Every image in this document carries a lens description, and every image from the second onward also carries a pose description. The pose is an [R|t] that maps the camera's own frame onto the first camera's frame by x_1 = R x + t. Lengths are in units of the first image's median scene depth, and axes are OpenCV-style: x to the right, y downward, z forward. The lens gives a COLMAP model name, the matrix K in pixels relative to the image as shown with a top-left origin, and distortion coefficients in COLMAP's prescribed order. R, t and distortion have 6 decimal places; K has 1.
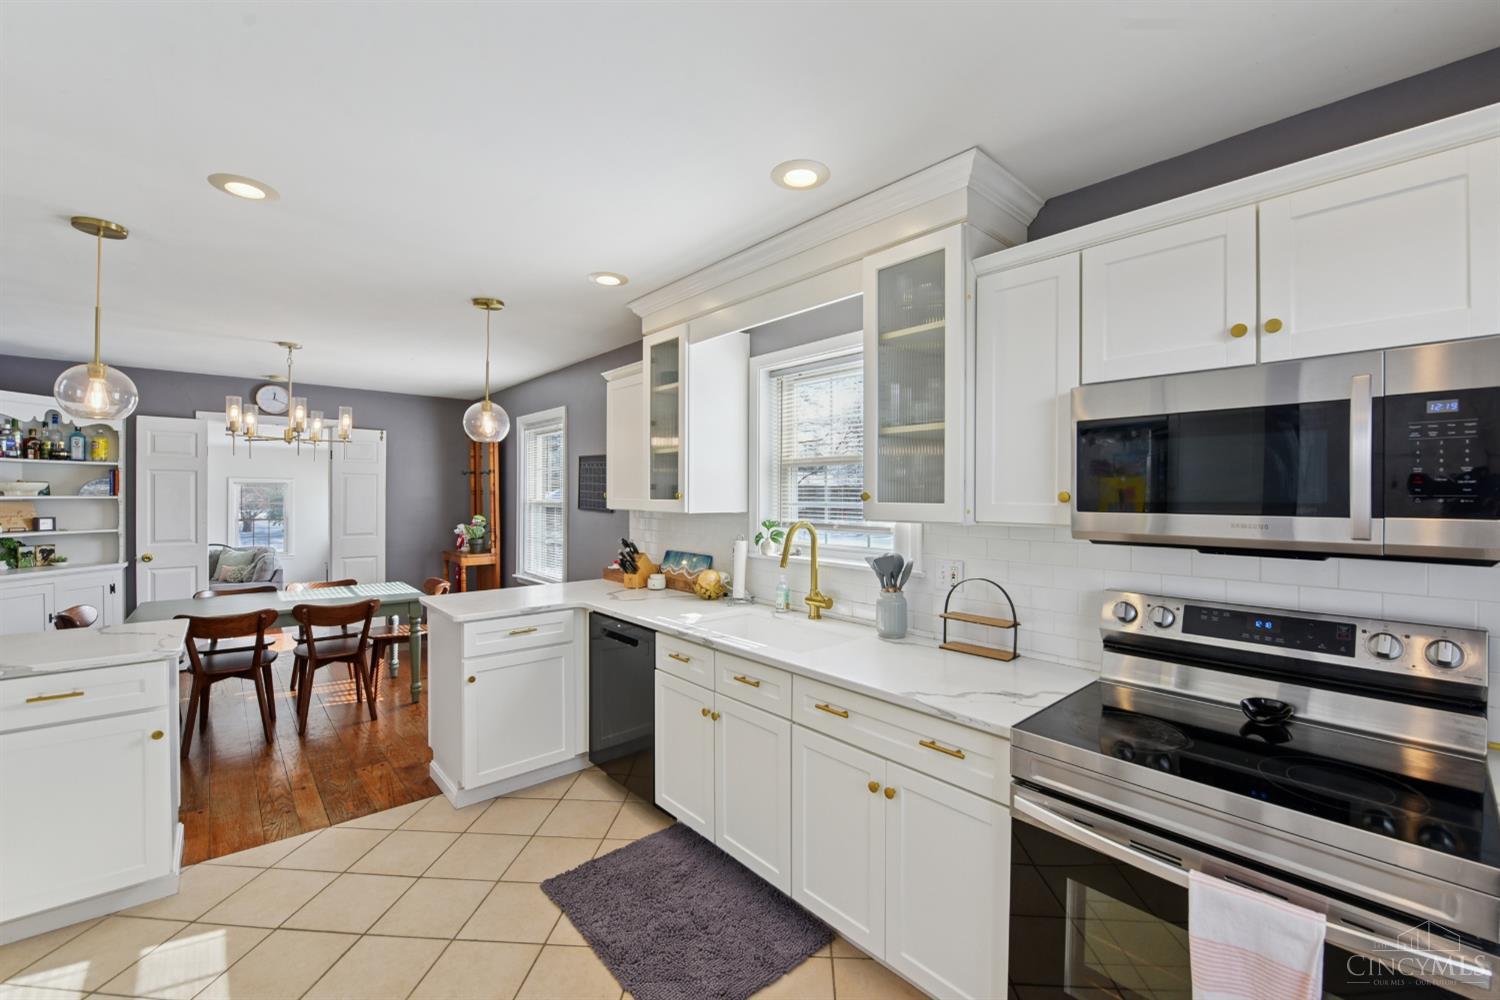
lens RADIAL K [[616.9, 0, 769.5], [0, 616.9, 502.9], [0, 0, 1]] dist [-0.017111, 0.000128]
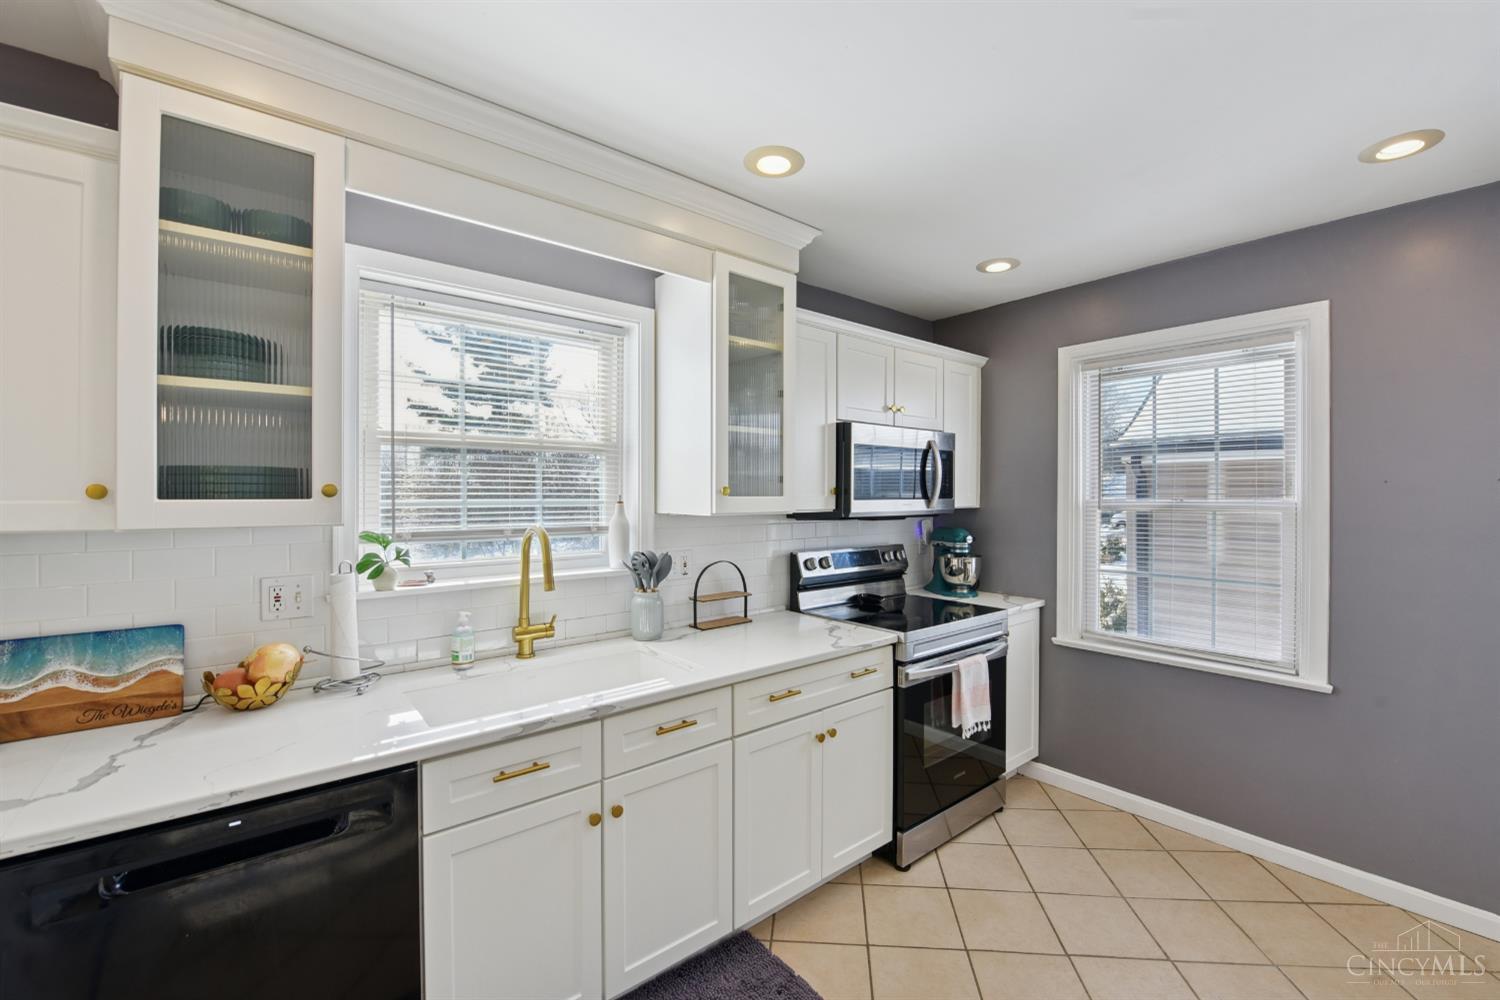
lens RADIAL K [[621.2, 0, 770.1], [0, 621.2, 499.4], [0, 0, 1]] dist [-0.020221, -0.000334]
pose [[0.026825, -0.011043, 0.999579, -0.420053], [0.015104, 0.999829, 0.010641, -0.002966], [-0.999526, 0.014812, 0.026987, 0.440029]]
